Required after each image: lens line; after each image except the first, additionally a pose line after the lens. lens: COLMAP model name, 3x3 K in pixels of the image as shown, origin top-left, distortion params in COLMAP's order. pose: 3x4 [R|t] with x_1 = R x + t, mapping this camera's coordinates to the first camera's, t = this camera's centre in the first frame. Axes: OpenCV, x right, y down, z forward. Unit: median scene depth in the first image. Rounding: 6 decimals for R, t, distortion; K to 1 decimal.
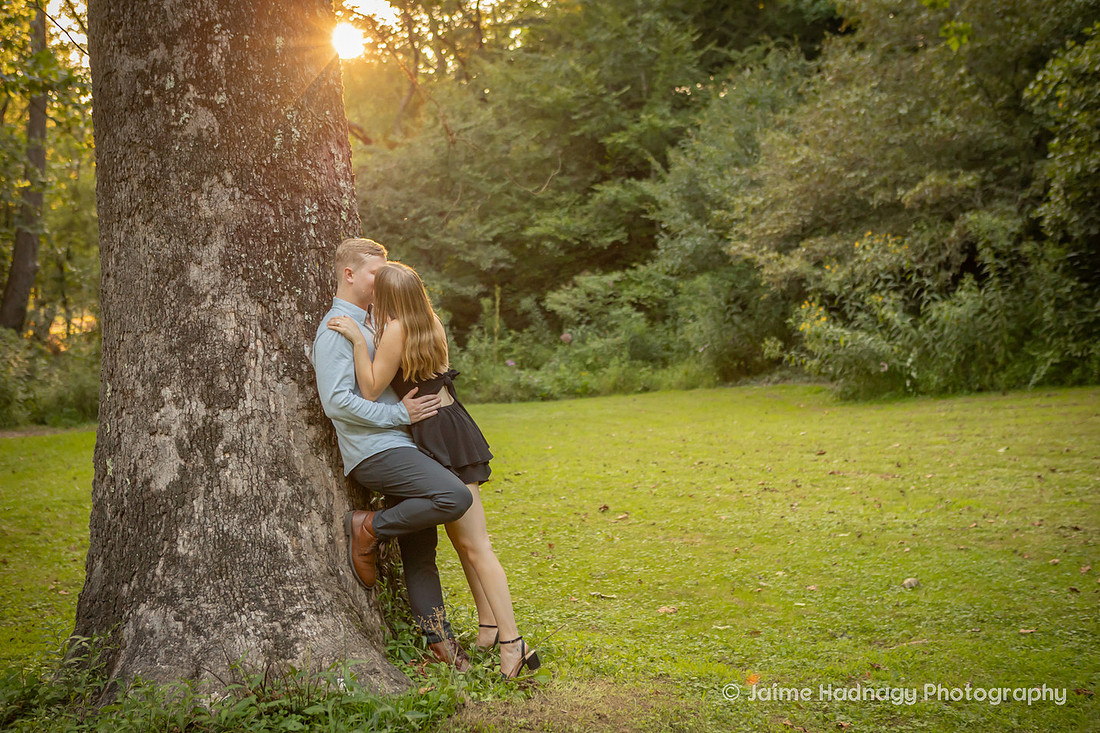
lens RADIAL K [[1309.4, 0, 546.7], [0, 1309.4, 349.4], [0, 0, 1]] dist [-0.007216, 0.018958]
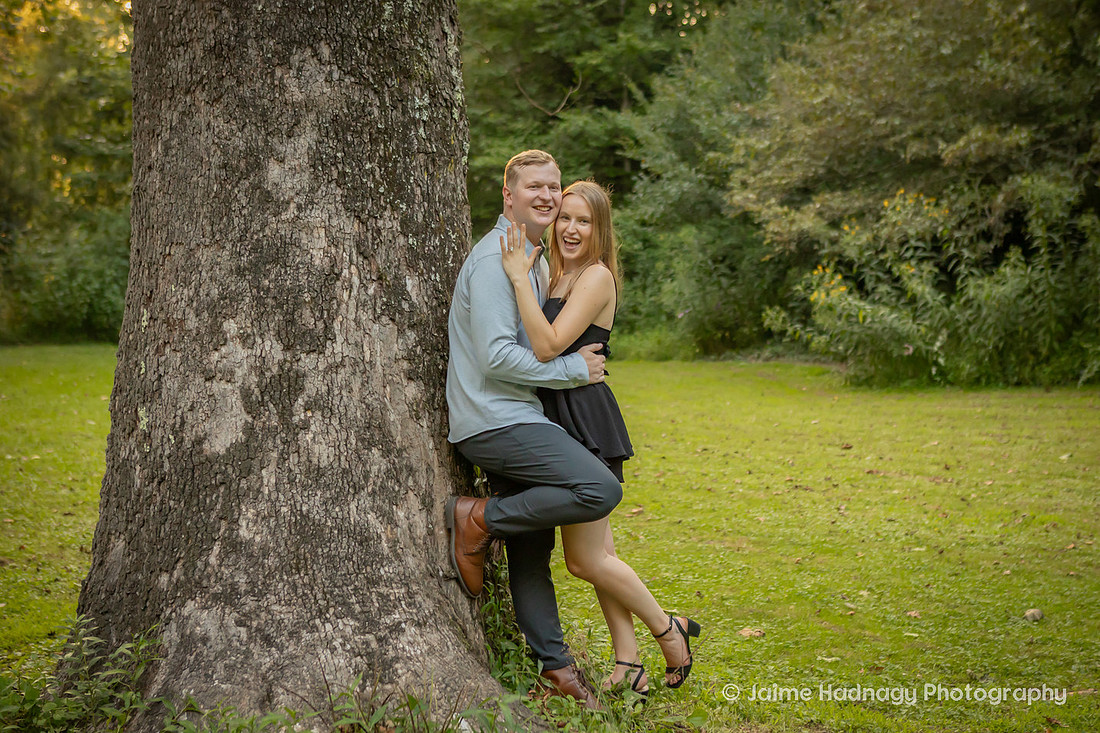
lens RADIAL K [[1529.6, 0, 550.6], [0, 1529.6, 334.8], [0, 0, 1]] dist [0.005629, -0.023430]
pose [[0.995874, 0.065703, 0.062592, -0.154263], [-0.066889, 0.997615, 0.017042, 0.009764], [-0.061323, -0.021159, 0.997894, 0.093690]]
